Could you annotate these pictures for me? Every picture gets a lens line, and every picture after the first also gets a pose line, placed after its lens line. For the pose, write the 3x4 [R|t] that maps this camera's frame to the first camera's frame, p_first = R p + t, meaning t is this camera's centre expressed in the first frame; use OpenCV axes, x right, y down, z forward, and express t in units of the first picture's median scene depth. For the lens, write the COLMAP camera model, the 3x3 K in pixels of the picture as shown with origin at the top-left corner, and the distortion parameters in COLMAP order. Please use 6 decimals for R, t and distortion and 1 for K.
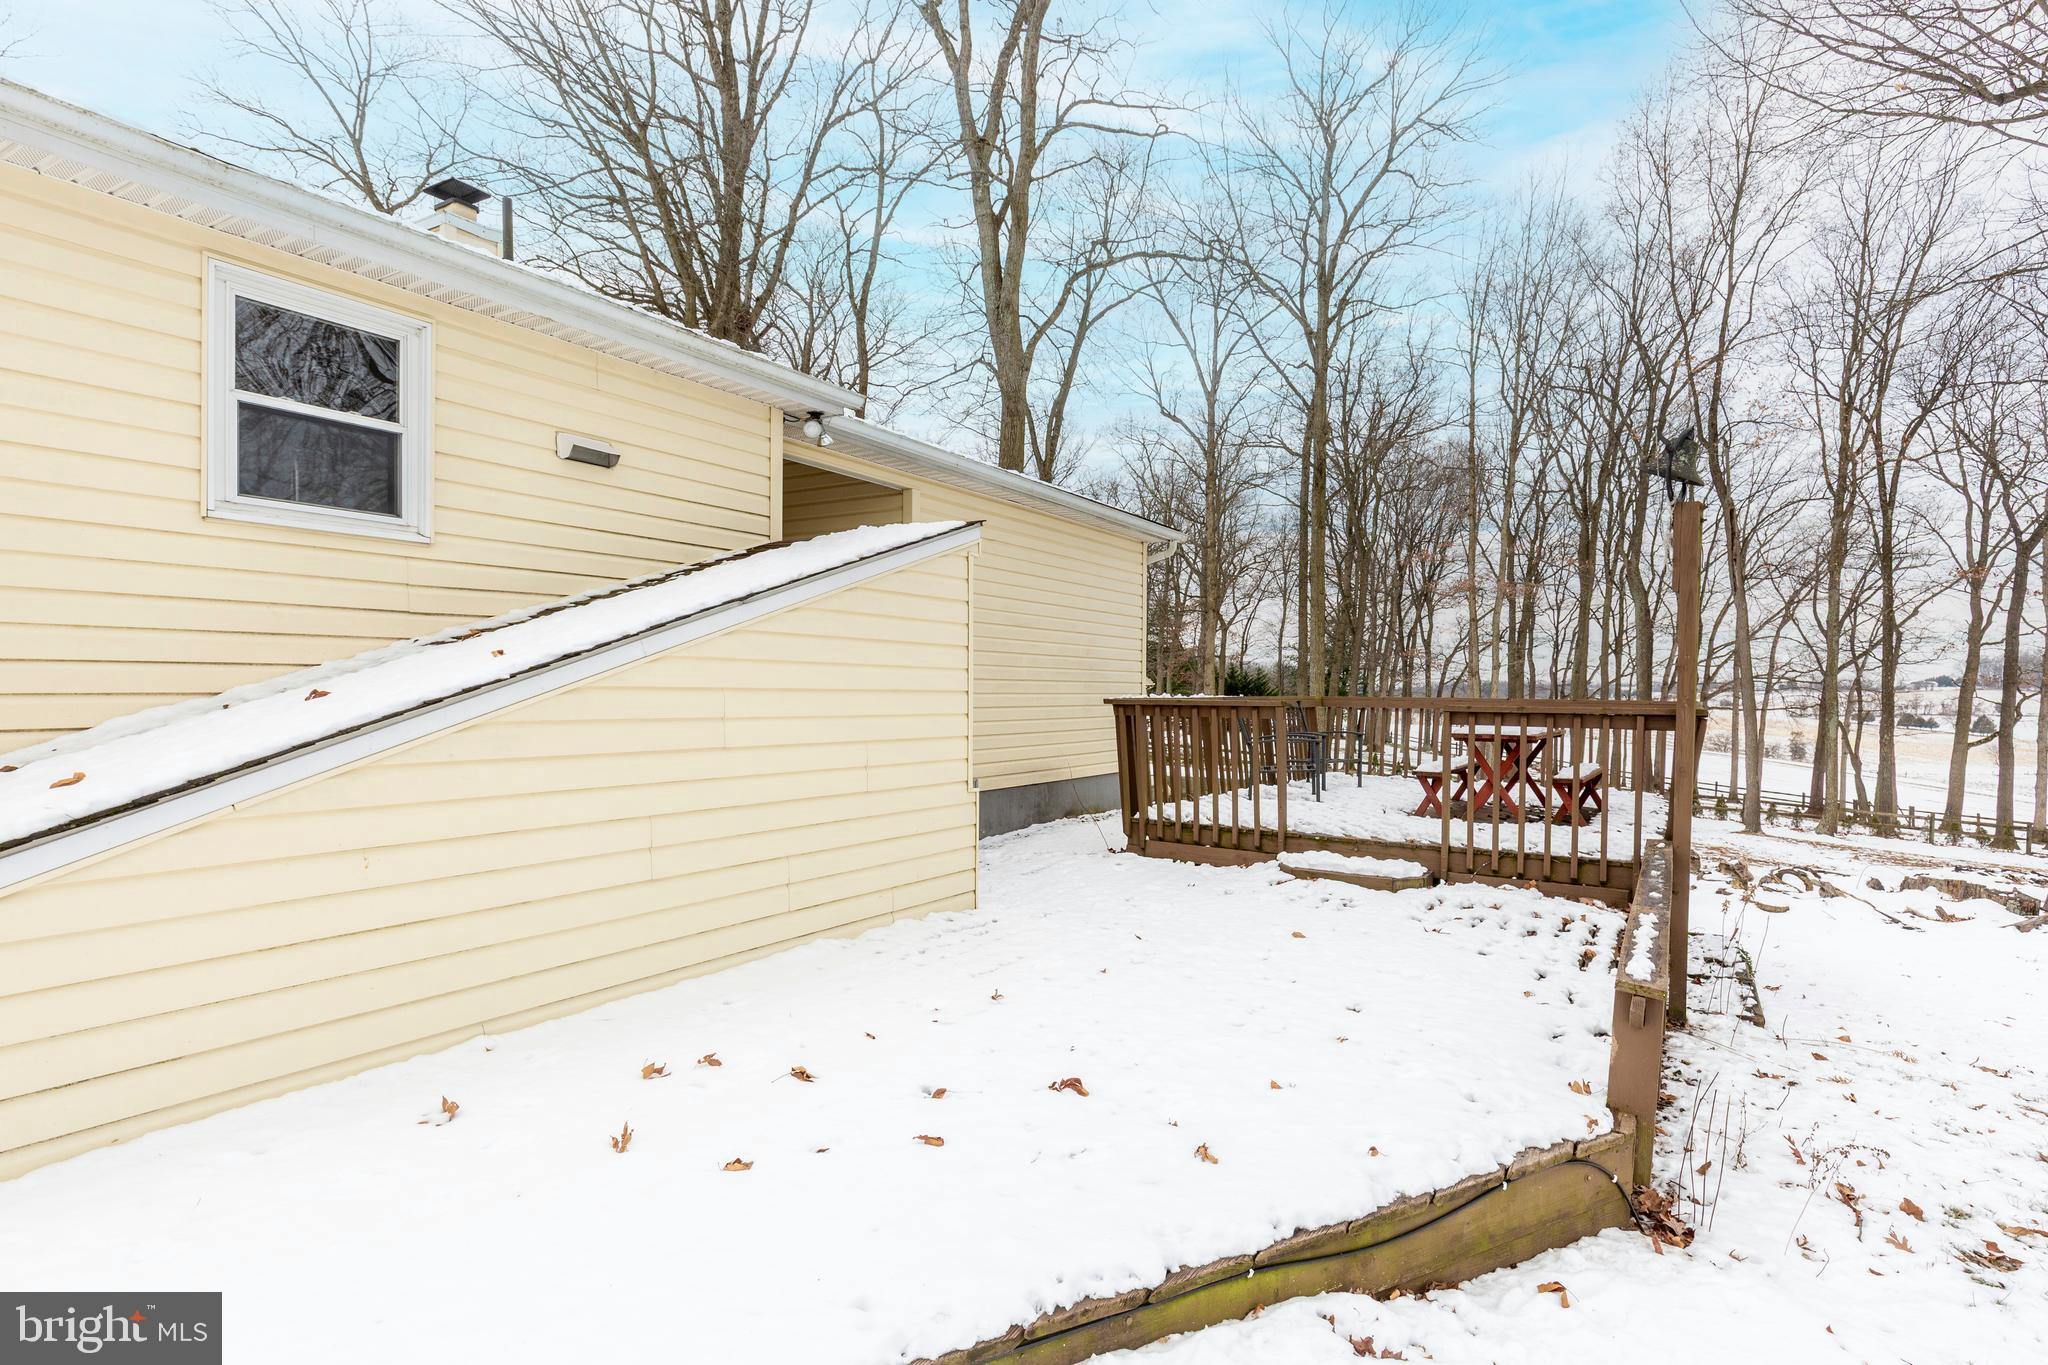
lens RADIAL K [[1052.8, 0, 1026.7], [0, 1052.8, 676.5], [0, 0, 1]] dist [-0.003305, -0.000773]
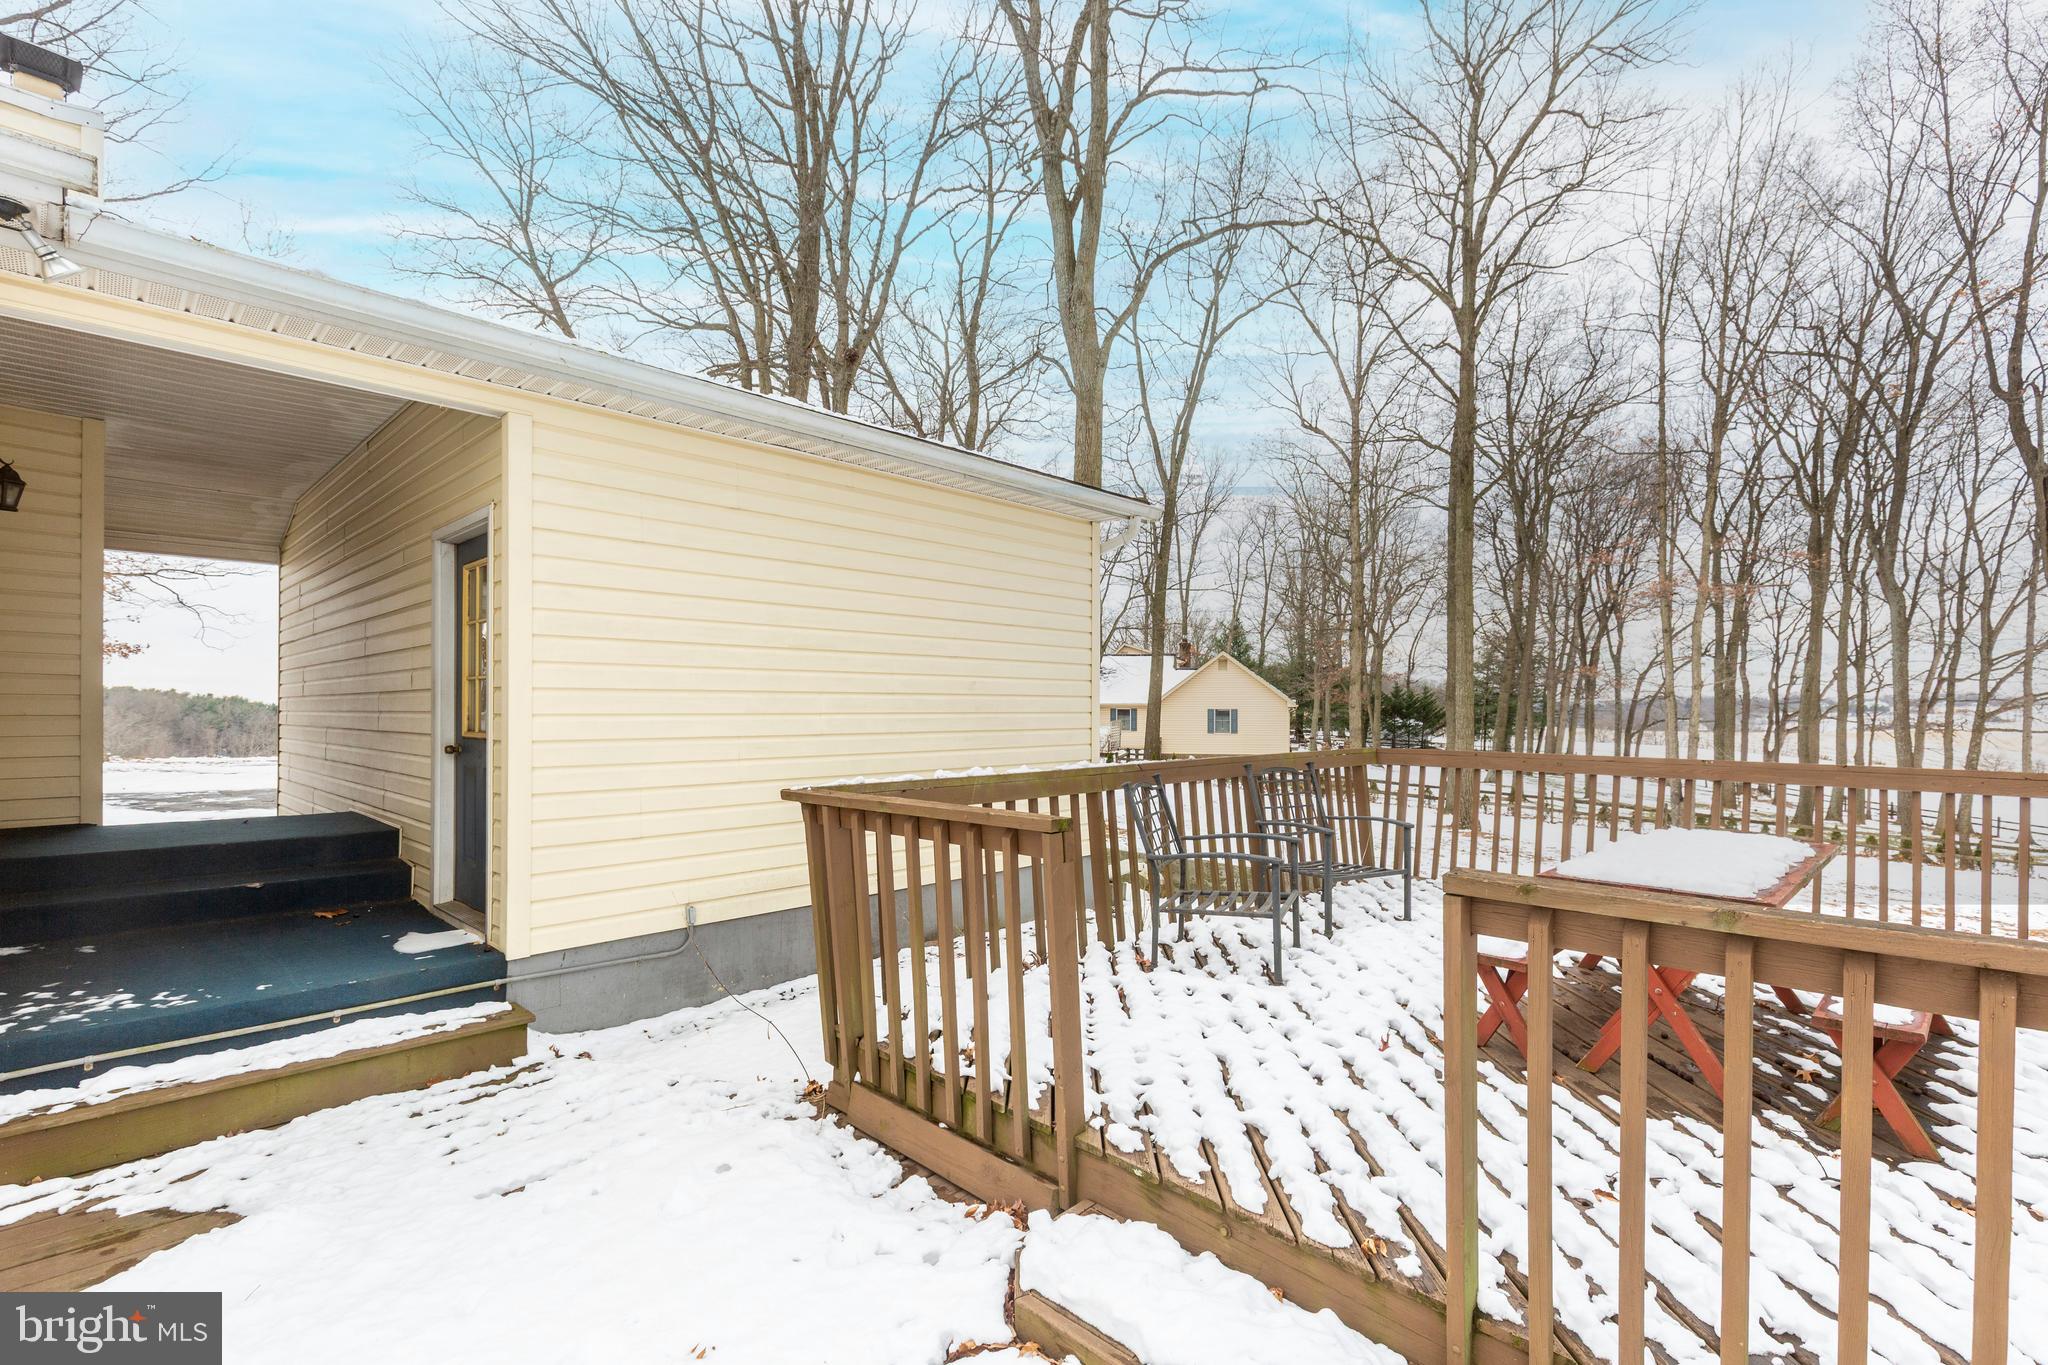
lens RADIAL K [[947.8, 0, 998.7], [0, 947.8, 696.6], [0, 0, 1]] dist [0.003212, 0.000381]
pose [[0.976231, -0.009428, -0.216529, 0.051543], [0.009475, 0.999955, -0.000820, -0.004249], [0.216527, -0.001251, 0.976276, 0.108652]]
